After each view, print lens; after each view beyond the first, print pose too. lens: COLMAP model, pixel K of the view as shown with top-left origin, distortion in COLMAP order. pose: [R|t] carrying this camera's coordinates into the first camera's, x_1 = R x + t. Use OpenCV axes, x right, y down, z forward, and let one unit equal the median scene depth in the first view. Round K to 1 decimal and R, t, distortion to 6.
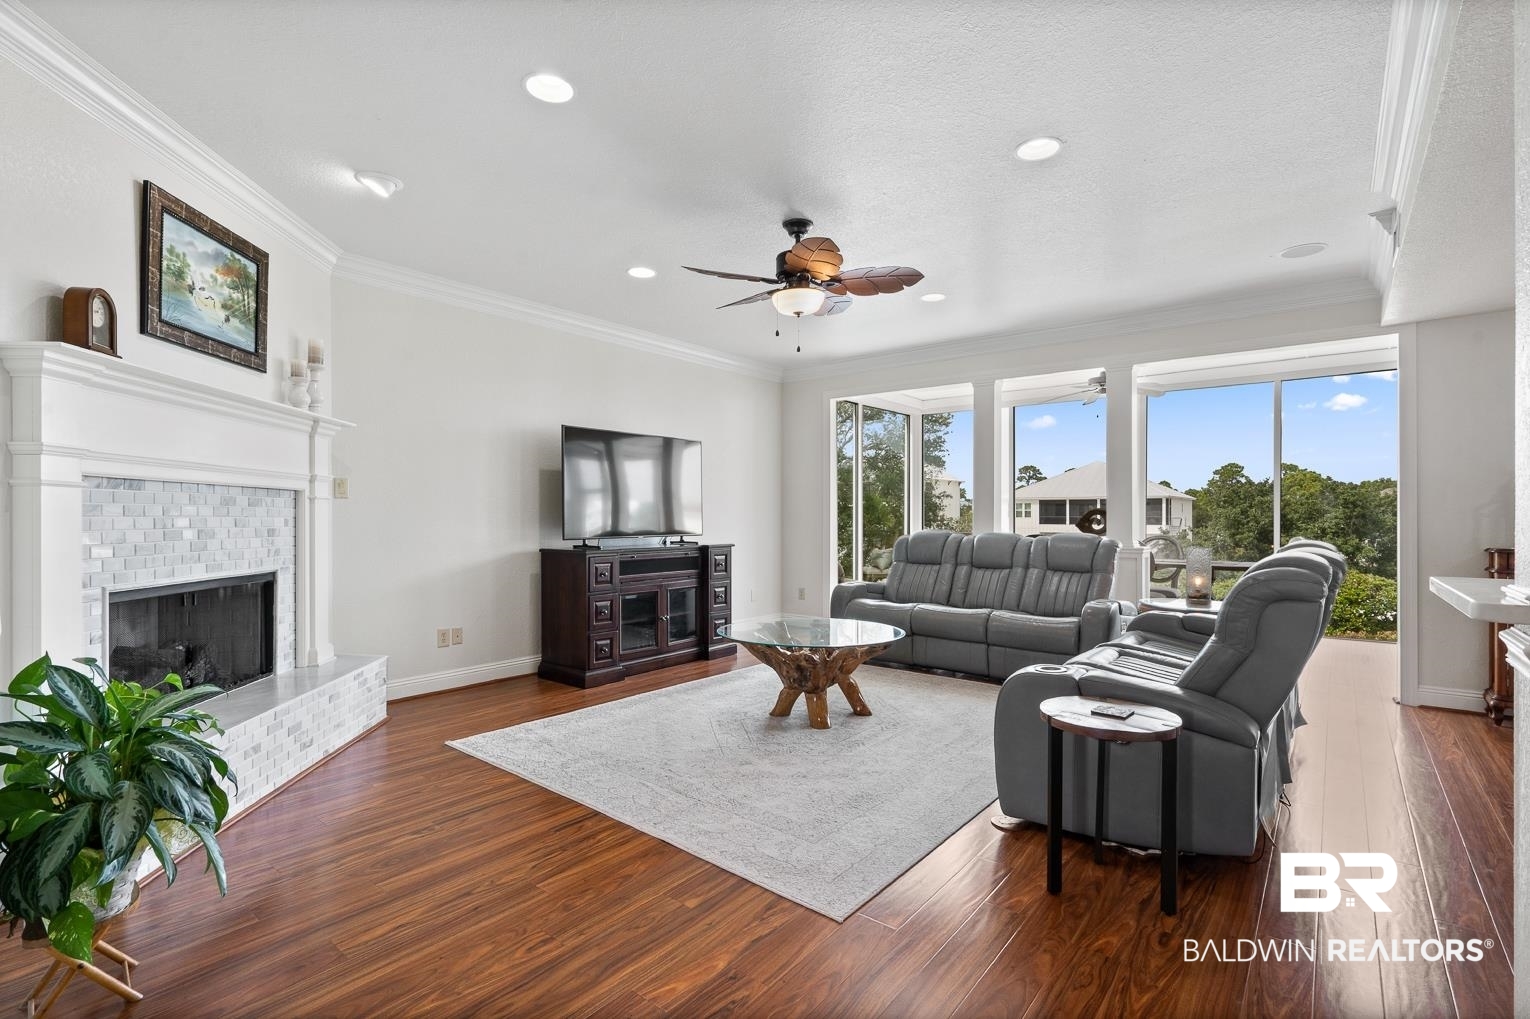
lens RADIAL K [[708.8, 0, 760.5], [0, 708.8, 511.7], [0, 0, 1]] dist [-0.002650, 0.000477]
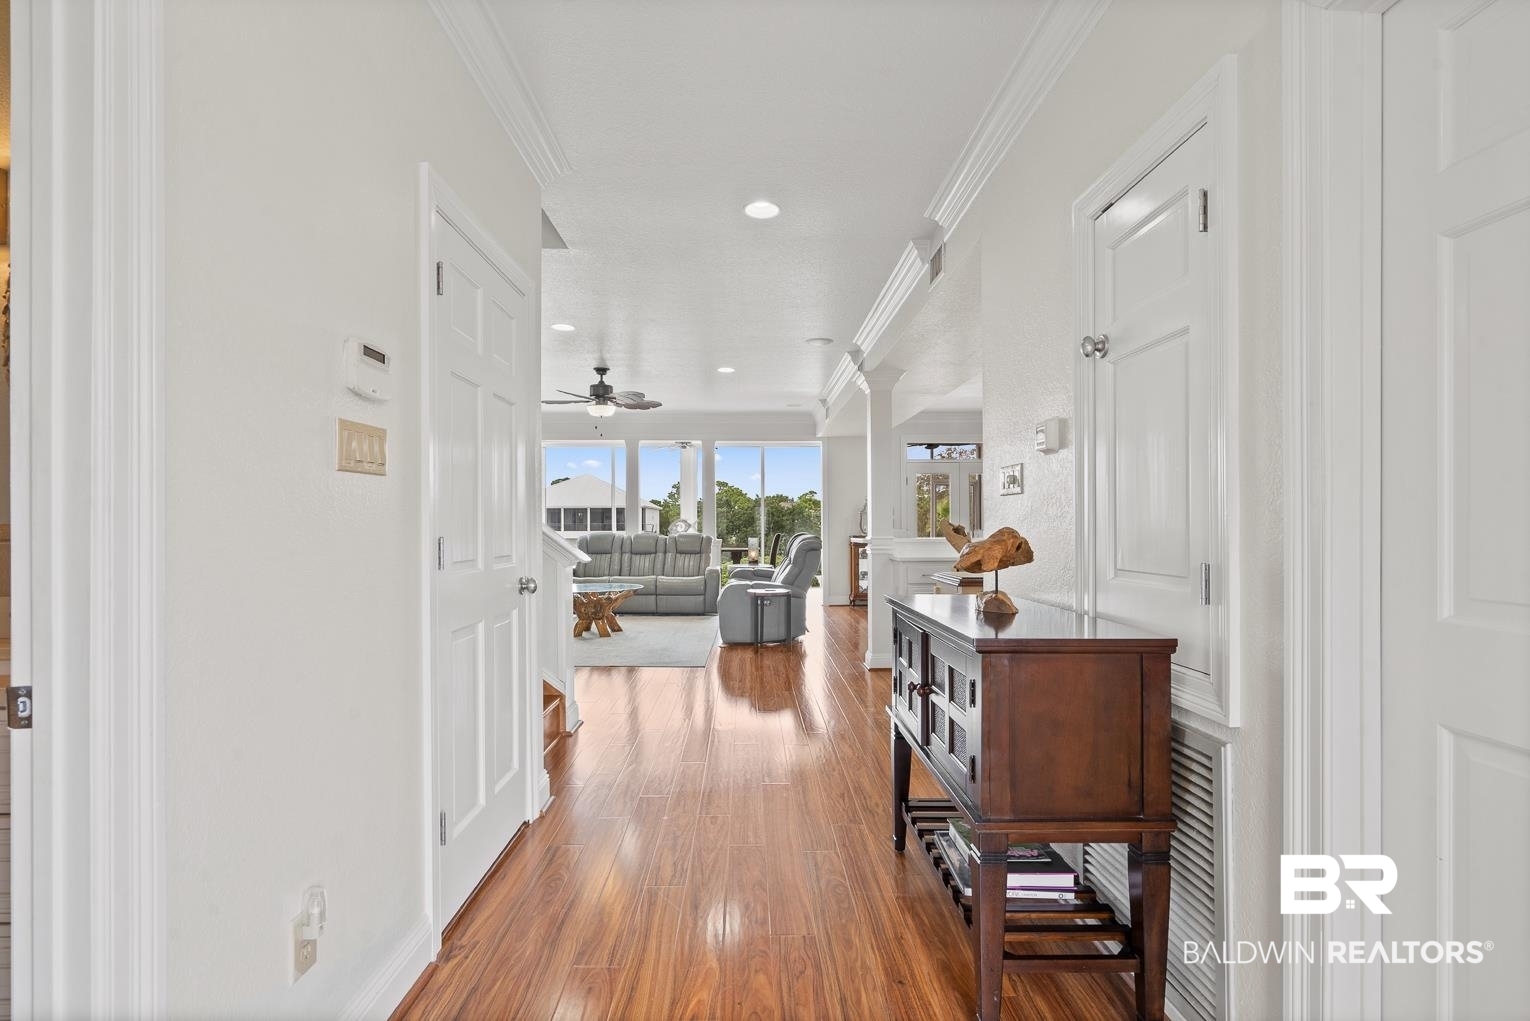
lens RADIAL K [[713.0, 0, 761.4], [0, 713.0, 518.4], [0, 0, 1]] dist [0.001343, 0.000140]
pose [[0.763413, 0.000060, 0.645910, -0.635632], [0.000543, 1.000000, -0.000734, -0.005160], [-0.645910, 0.000911, 0.763413, -0.542757]]
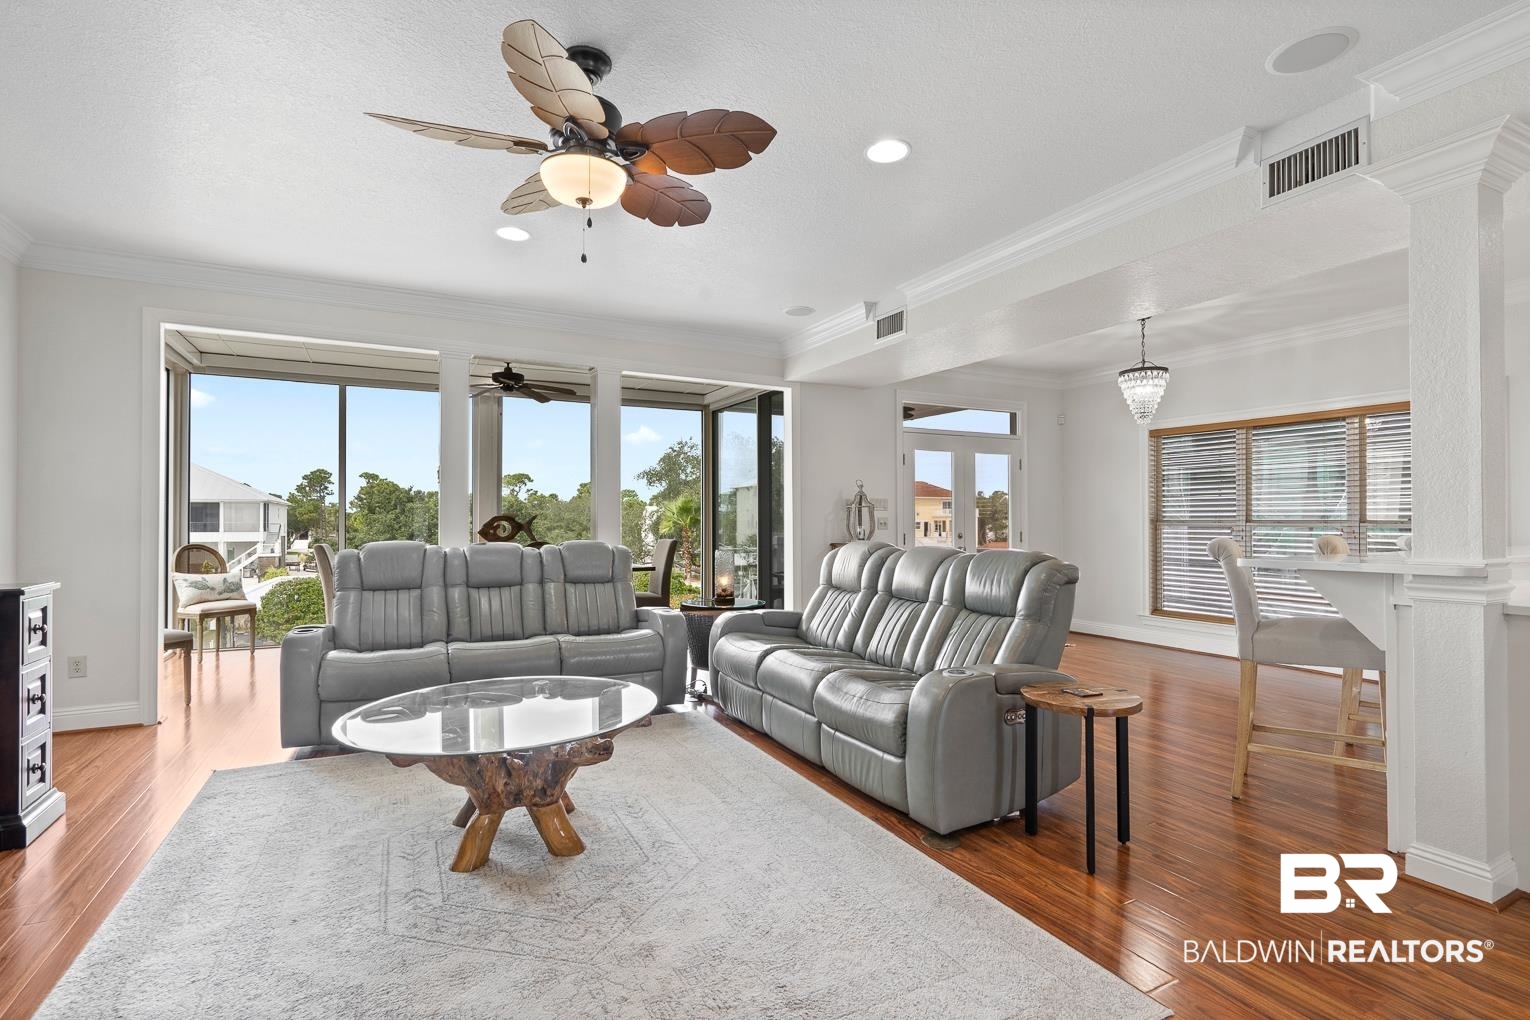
lens RADIAL K [[713.0, 0, 761.4], [0, 713.0, 517.9], [0, 0, 1]] dist [0.001343, 0.000140]
pose [[0.398685, 0.003307, 0.917082, -0.345601], [-0.004200, 0.999990, -0.001780, 0.000368], [-0.917078, -0.003142, 0.398695, 0.451669]]
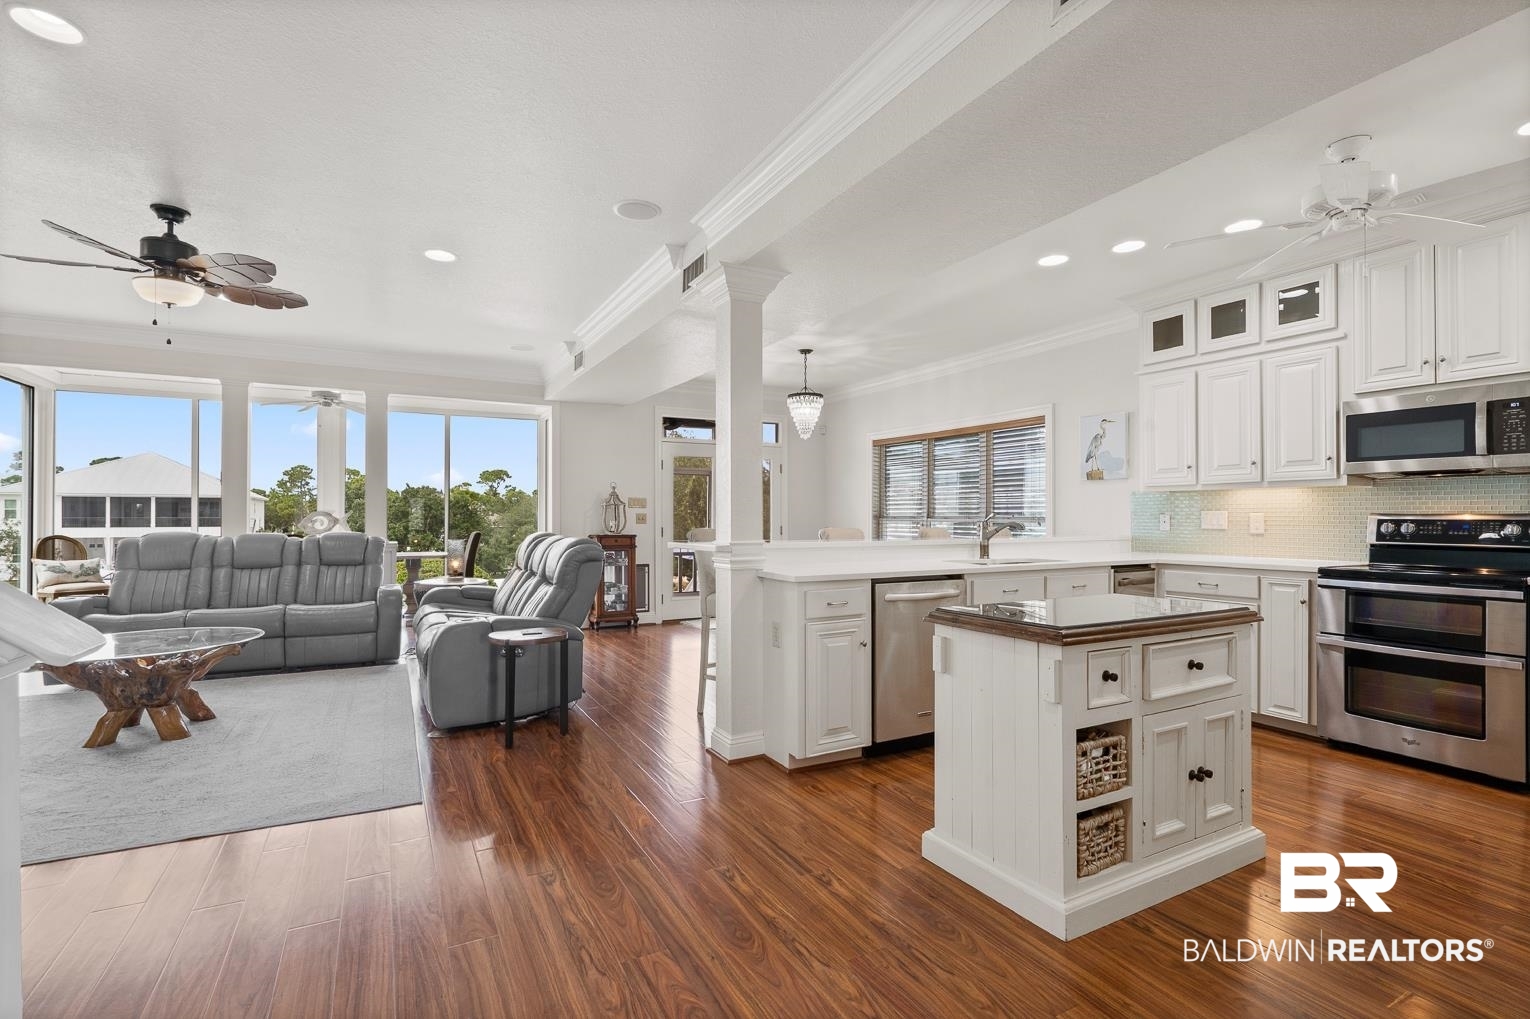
lens RADIAL K [[708.8, 0, 760.5], [0, 708.8, 511.7], [0, 0, 1]] dist [-0.002650, 0.000477]
pose [[0.387305, 0.006756, 0.921927, -0.383678], [-0.005788, 0.999971, -0.004897, -0.001425], [-0.921934, -0.003439, 0.387333, -0.073960]]
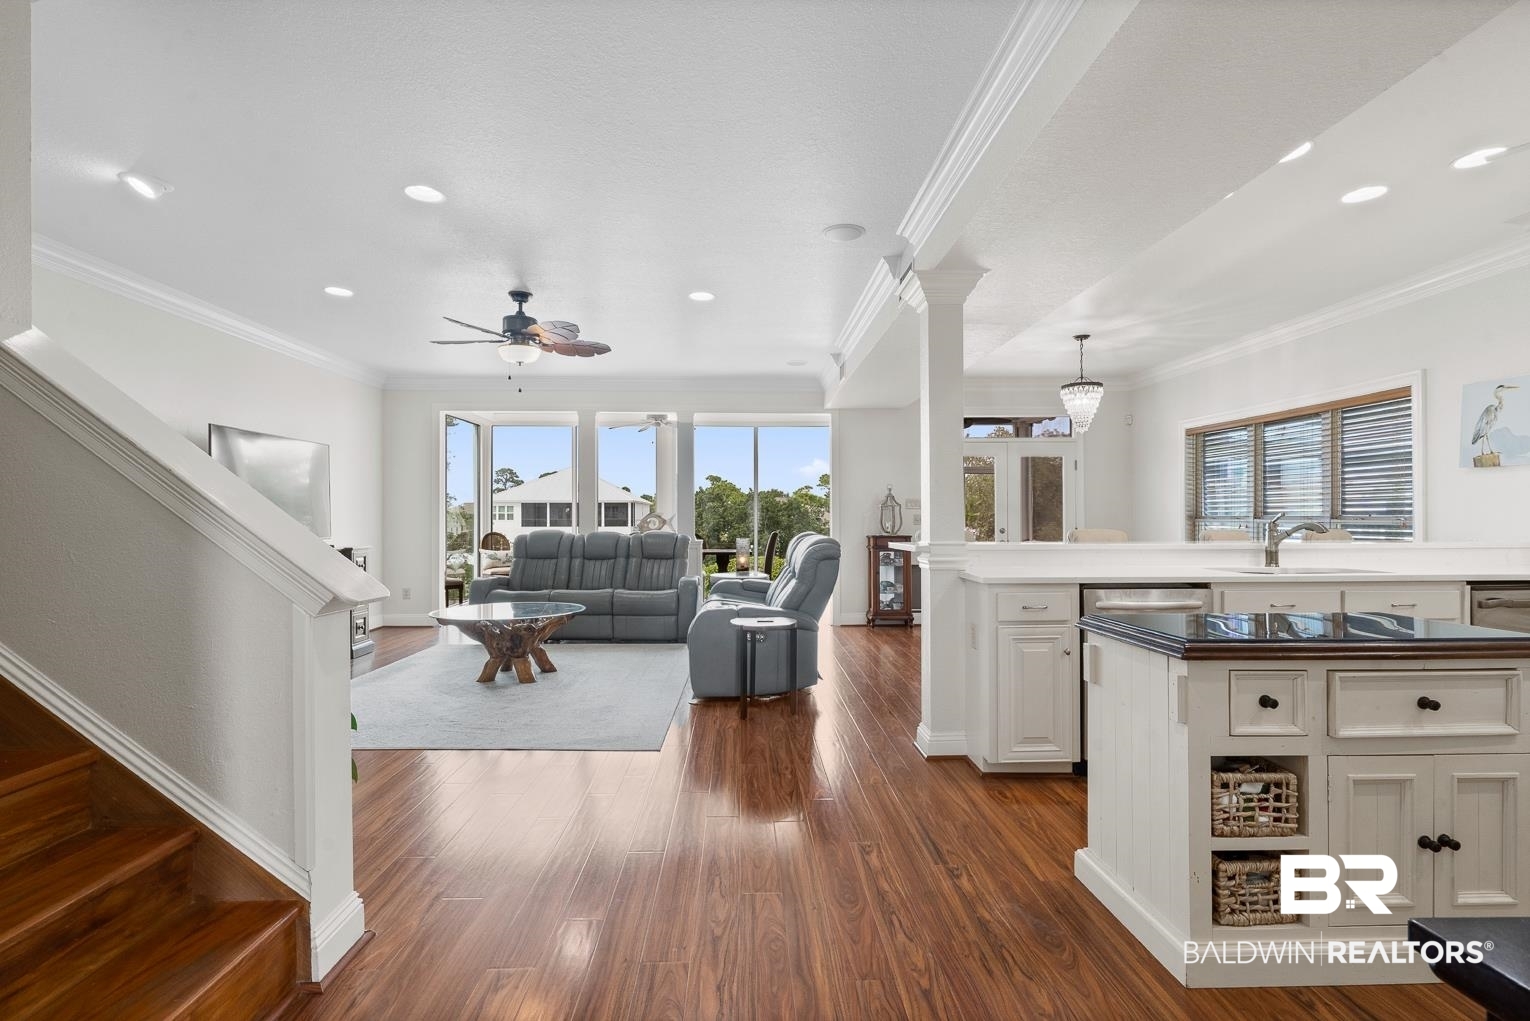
lens RADIAL K [[722.3, 0, 759.4], [0, 722.3, 510.7], [0, 0, 1]] dist [-0.000788, 0.000706]
pose [[0.759835, 0.005027, 0.650097, -0.353406], [-0.001831, 0.999983, -0.005592, -0.002329], [-0.650114, 0.003058, 0.759831, -0.215221]]
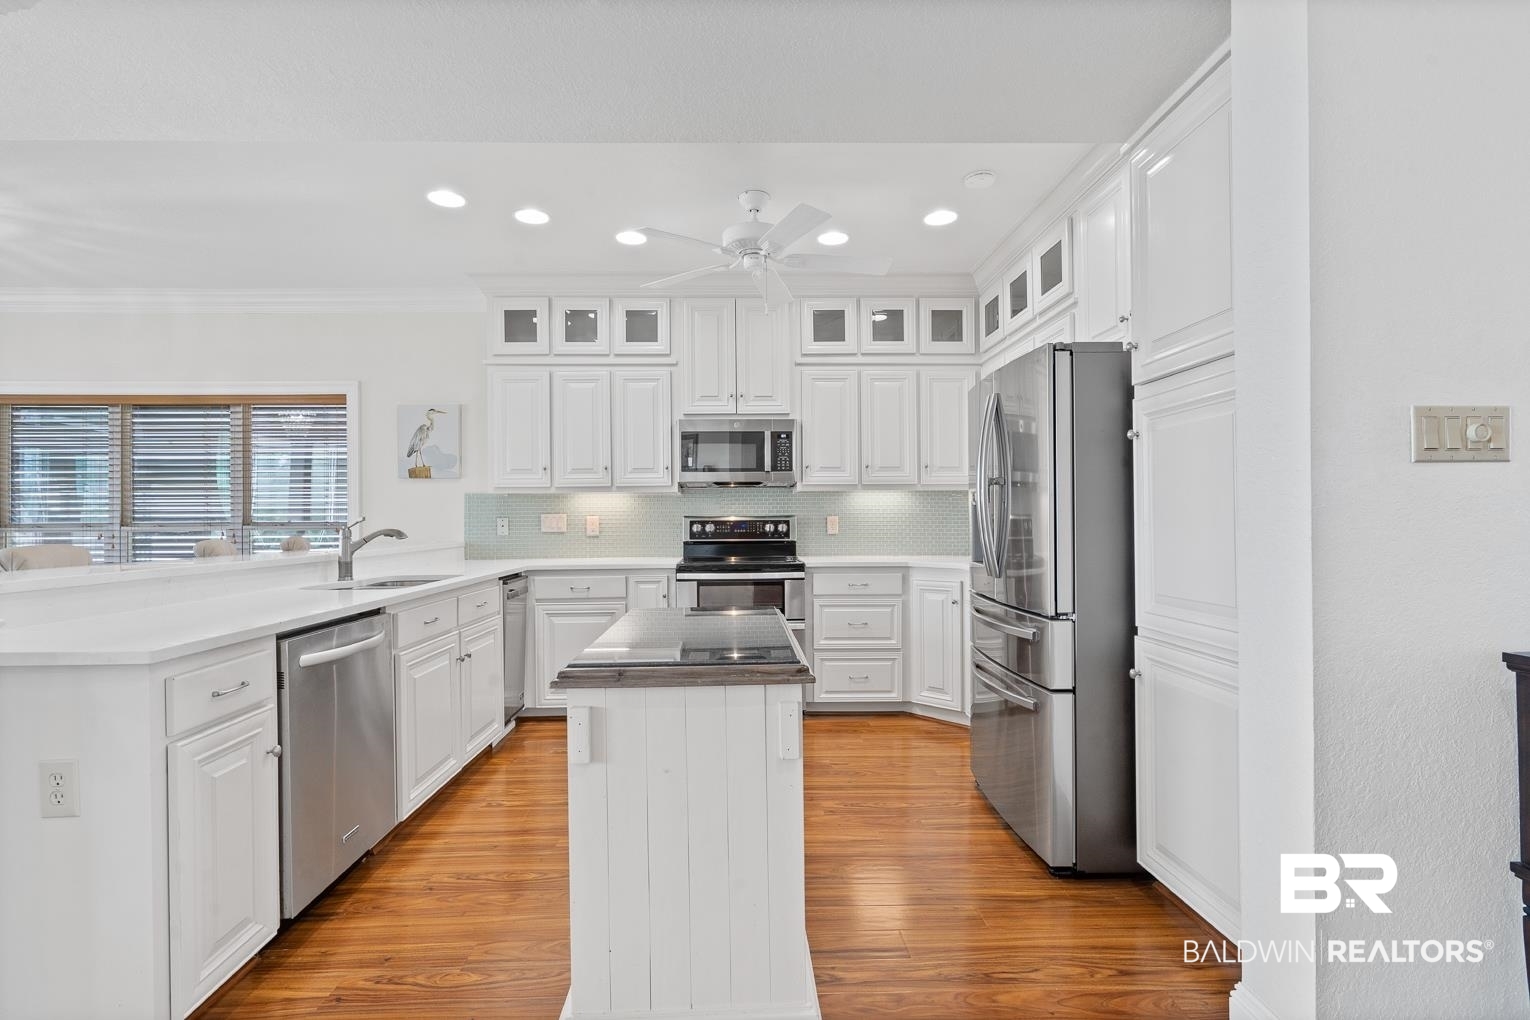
lens RADIAL K [[713.0, 0, 761.4], [0, 713.0, 517.9], [0, 0, 1]] dist [0.001343, 0.000140]
pose [[-0.647599, 0.005438, 0.761962, -0.182022], [0.004449, 0.999984, -0.003356, -0.001248], [-0.761968, 0.001217, -0.647613, 0.142213]]
